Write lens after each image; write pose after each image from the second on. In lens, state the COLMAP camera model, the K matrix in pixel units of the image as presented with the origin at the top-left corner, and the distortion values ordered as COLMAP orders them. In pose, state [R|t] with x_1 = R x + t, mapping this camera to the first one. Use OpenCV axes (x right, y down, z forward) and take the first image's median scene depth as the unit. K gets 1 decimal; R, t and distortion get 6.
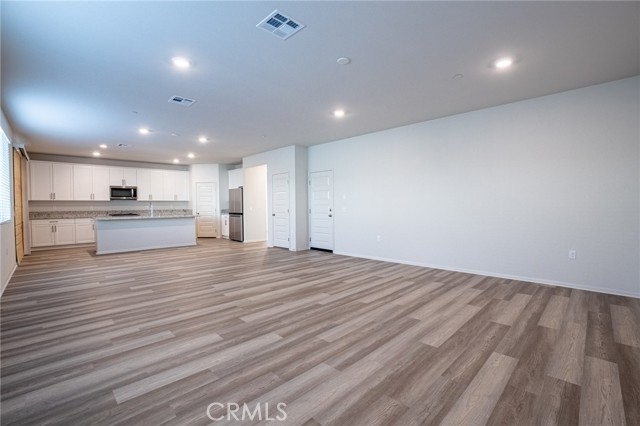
lens RADIAL K [[281.1, 0, 320.4], [0, 281.1, 214.2], [0, 0, 1]] dist [0.005668, 0.000380]
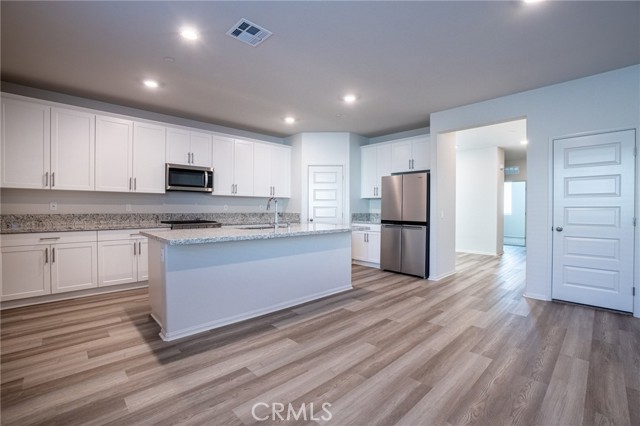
lens RADIAL K [[281.1, 0, 319.9], [0, 281.1, 210.1], [0, 0, 1]] dist [0.005668, 0.000380]
pose [[0.999256, 0.014688, 0.035653, -0.488354], [-0.013892, 0.999651, -0.022483, -0.011620], [-0.035971, 0.021971, 0.999111, 0.493649]]
